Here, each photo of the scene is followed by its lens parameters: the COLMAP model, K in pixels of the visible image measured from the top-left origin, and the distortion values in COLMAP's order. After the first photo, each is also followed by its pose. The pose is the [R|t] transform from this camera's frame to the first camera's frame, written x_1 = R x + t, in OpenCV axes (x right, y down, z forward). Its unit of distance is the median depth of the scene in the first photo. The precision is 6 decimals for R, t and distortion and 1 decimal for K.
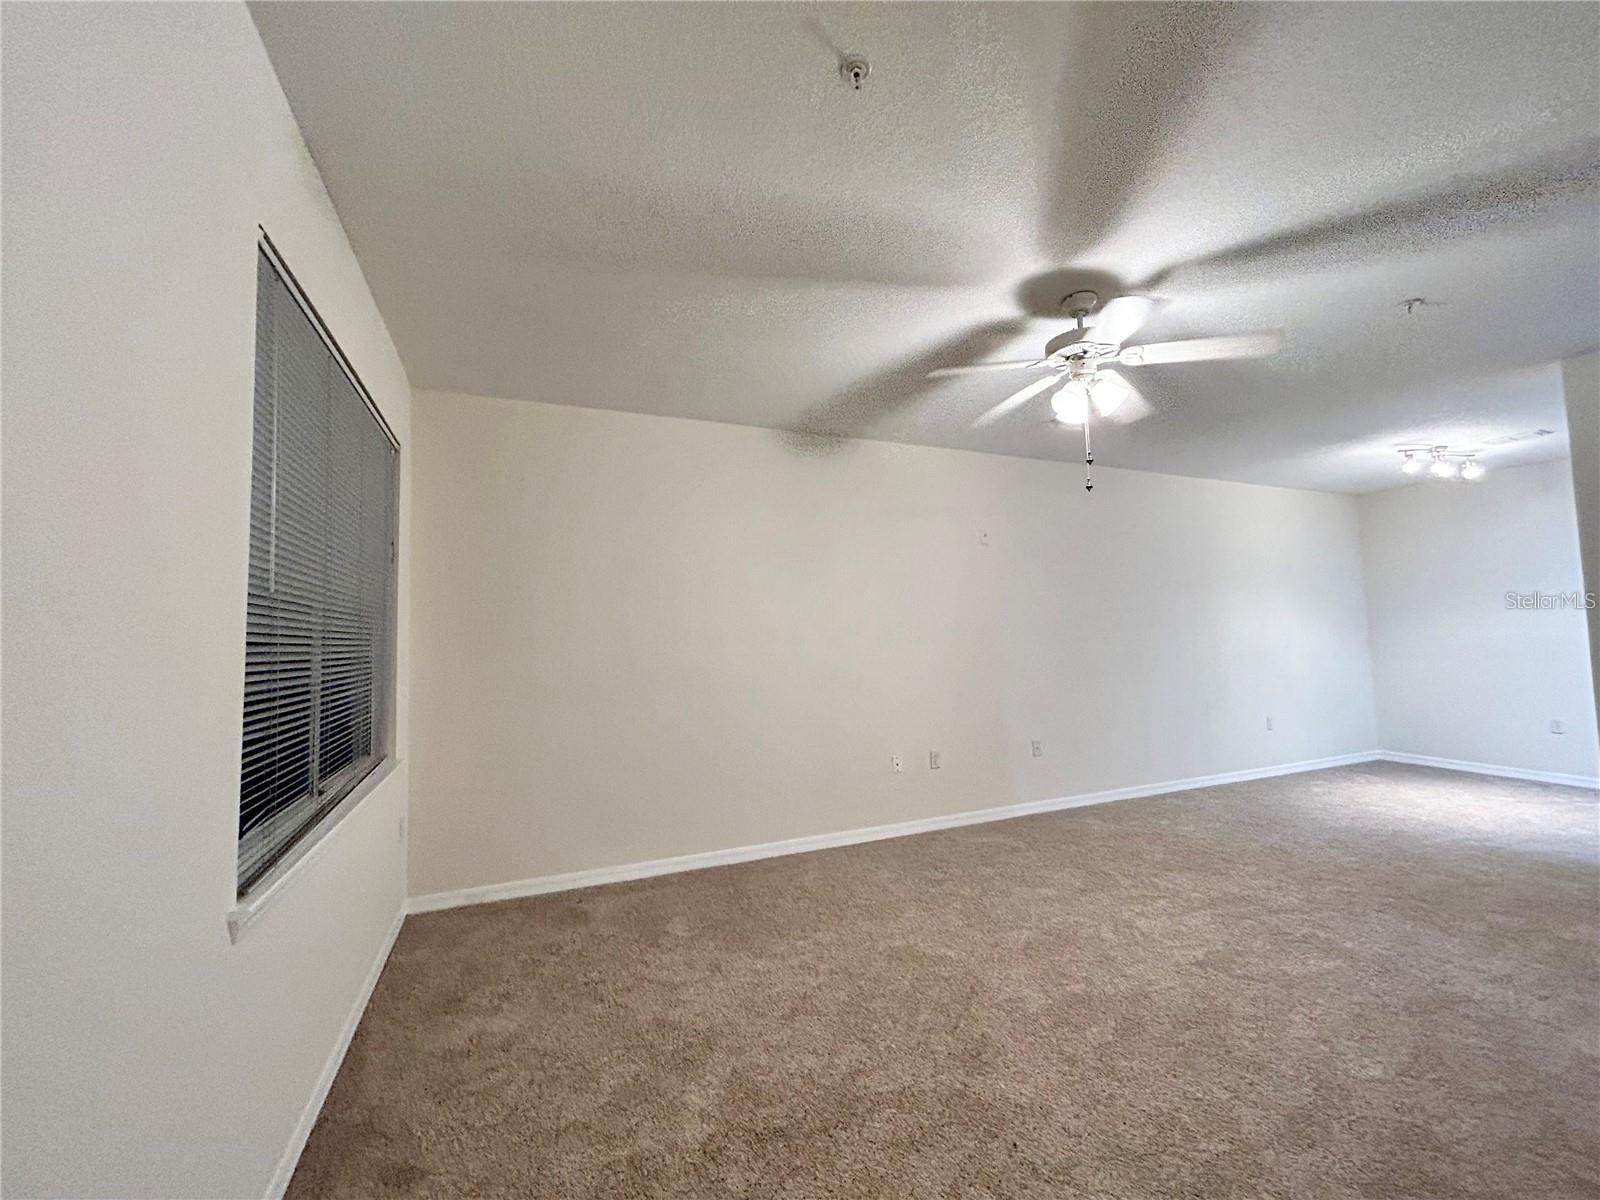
lens RADIAL K [[656.0, 0, 795.8], [0, 656.0, 596.1], [0, 0, 1]] dist [0.001256, 0.000356]
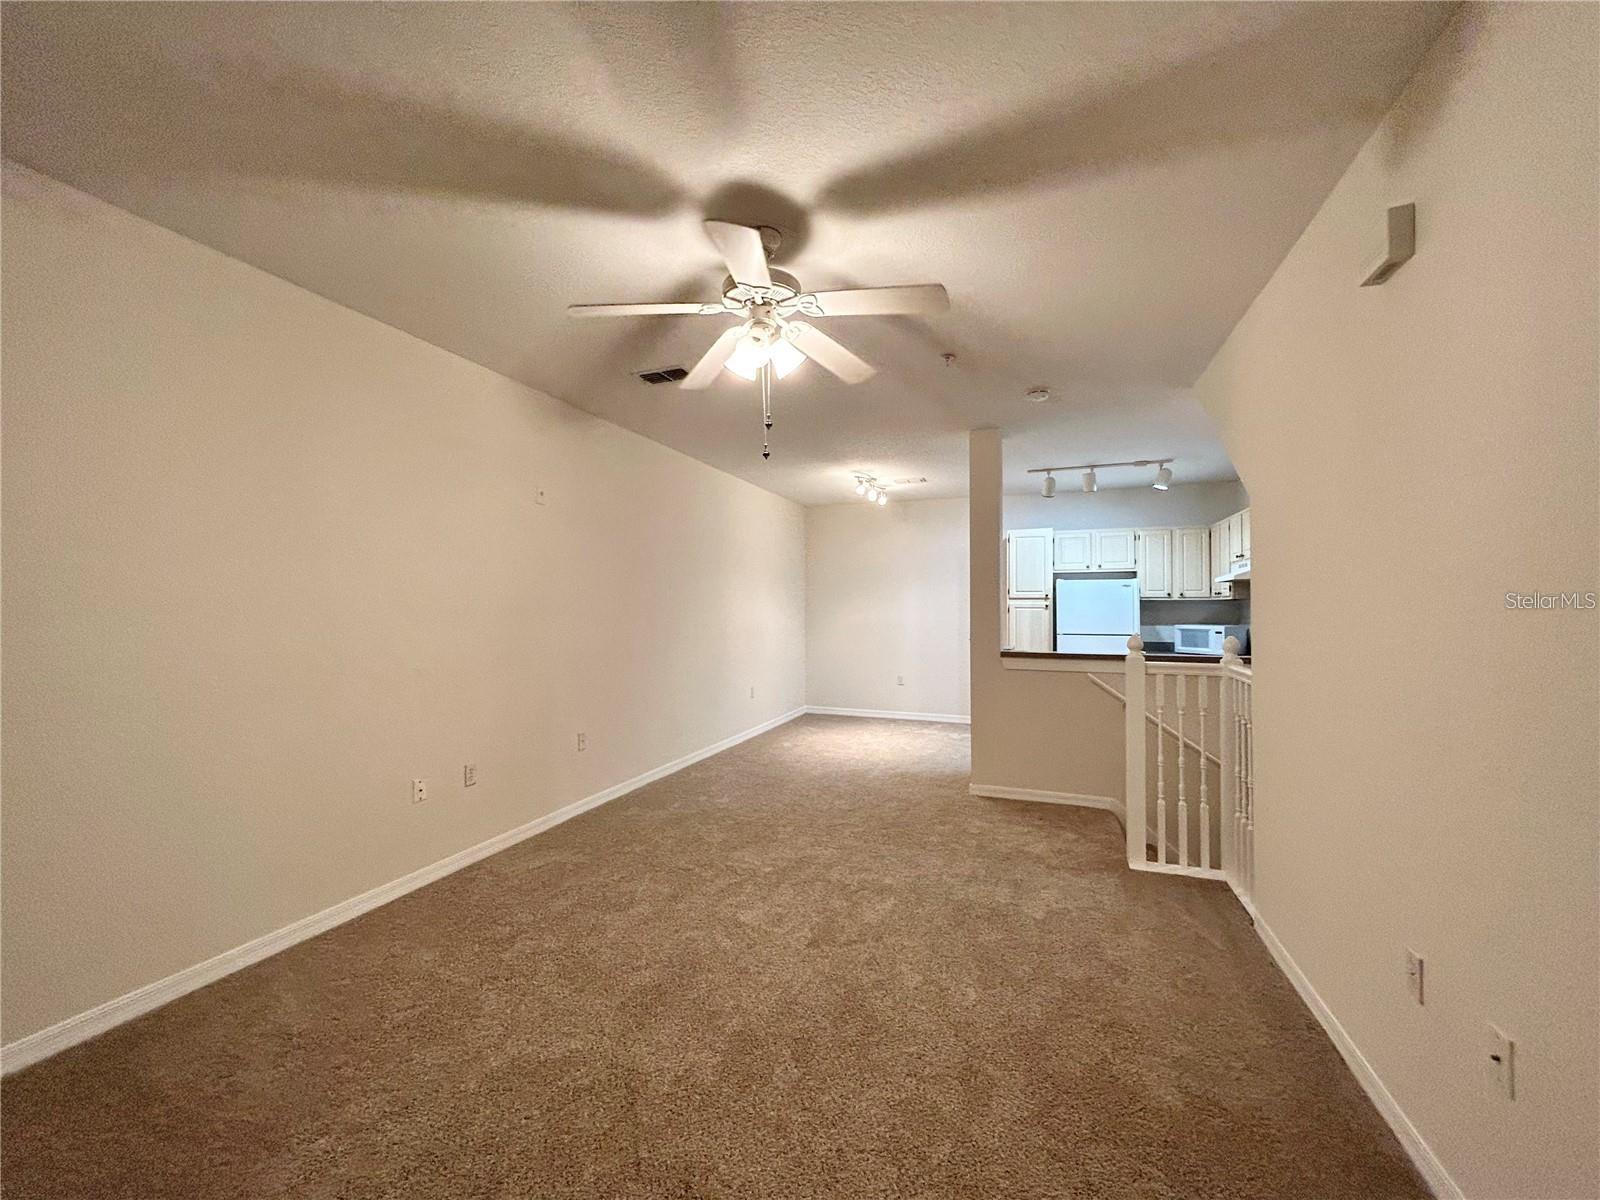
lens RADIAL K [[650.7, 0, 797.7], [0, 650.7, 593.5], [0, 0, 1]] dist [0.000408, 0.000240]
pose [[0.680132, 0.037137, 0.732148, -0.136679], [-0.063131, 0.997973, 0.008026, 0.009892], [-0.730366, -0.051680, 0.681098, 0.304057]]
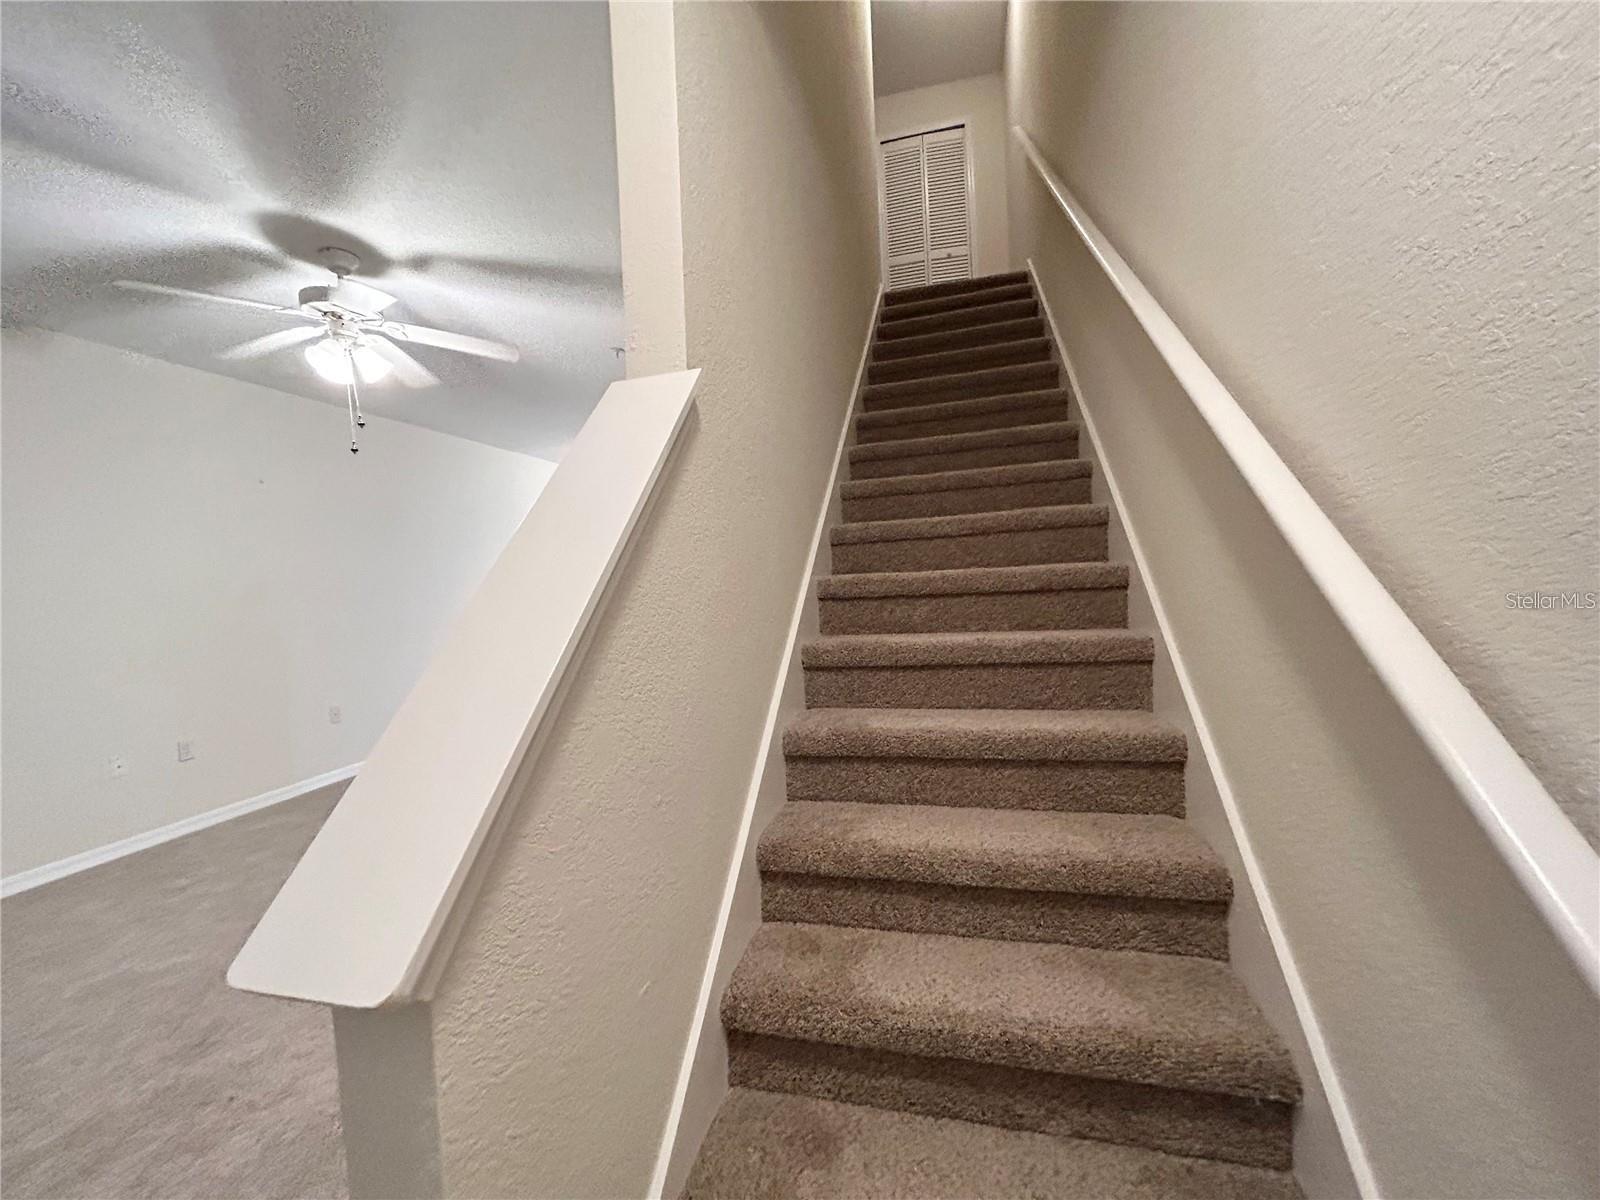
lens RADIAL K [[650.7, 0, 797.7], [0, 650.7, 593.5], [0, 0, 1]] dist [0.000408, 0.000240]
pose [[0.607892, -0.033523, 0.793312, 0.052052], [-0.013597, 0.998522, 0.052614, -0.004490], [-0.793903, -0.042770, 0.606538, -0.153022]]
